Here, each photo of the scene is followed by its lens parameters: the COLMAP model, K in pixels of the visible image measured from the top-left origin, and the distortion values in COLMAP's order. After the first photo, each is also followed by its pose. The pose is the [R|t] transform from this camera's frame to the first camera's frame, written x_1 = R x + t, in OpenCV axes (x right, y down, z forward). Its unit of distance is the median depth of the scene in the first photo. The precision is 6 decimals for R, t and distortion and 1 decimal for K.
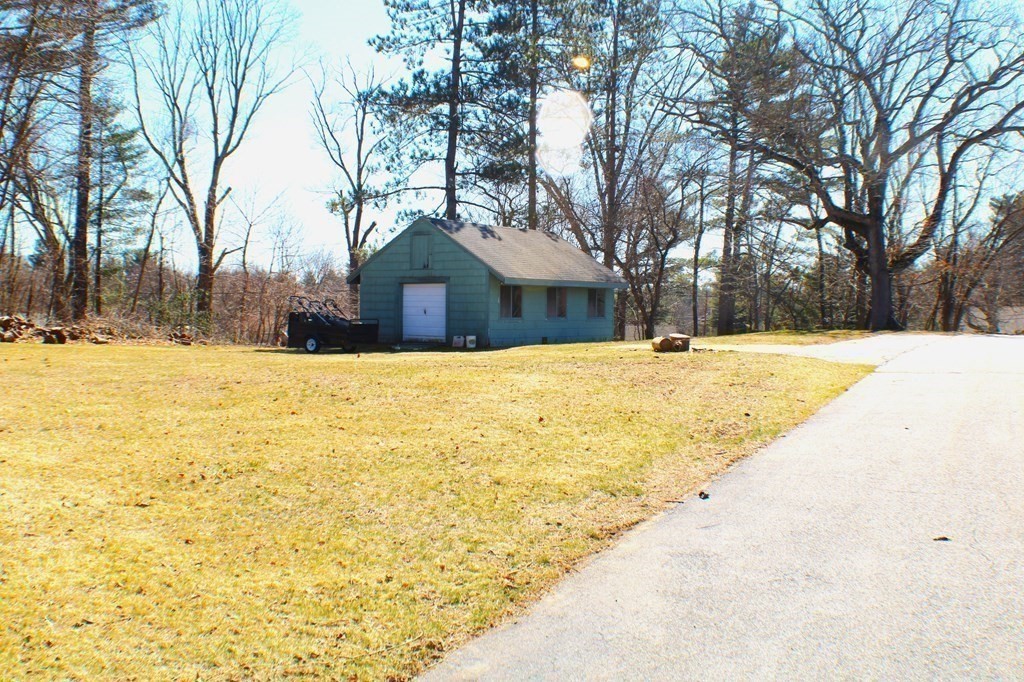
lens RADIAL K [[941.1, 0, 512.0], [0, 941.1, 341.0], [0, 0, 1]] dist [-0.179251, 0.063550]
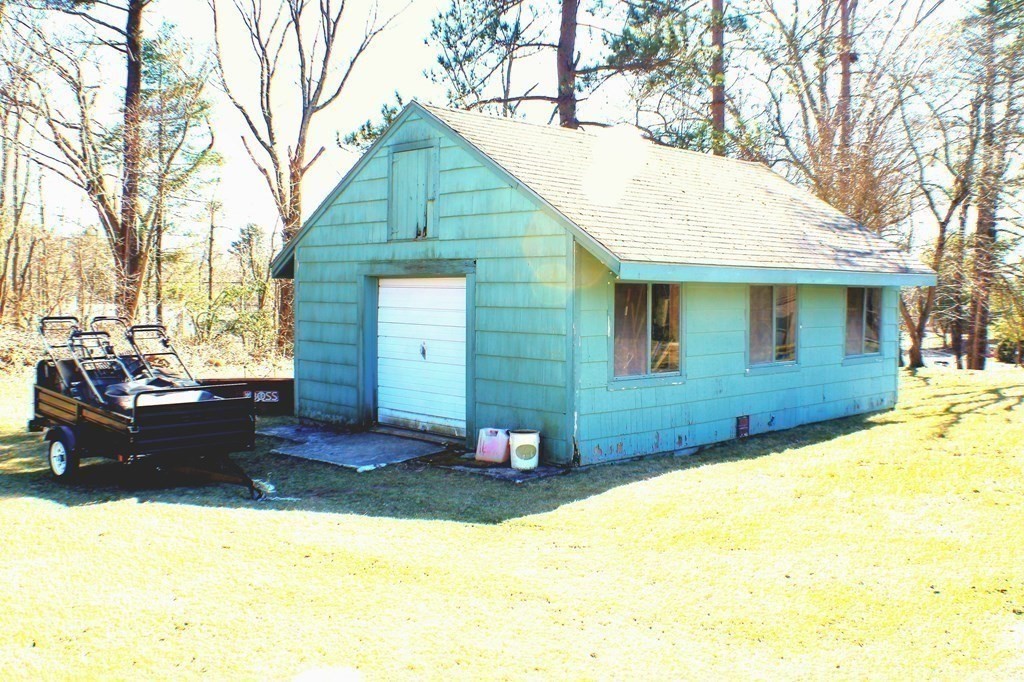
lens RADIAL K [[962.7, 0, 512.0], [0, 962.7, 341.0], [0, 0, 1]] dist [-0.172788, 0.001433]
pose [[0.979874, 0.005921, -0.199528, 0.006631], [-0.003013, 0.999885, 0.014874, -0.013847], [0.199593, -0.013973, 0.979779, 0.208419]]
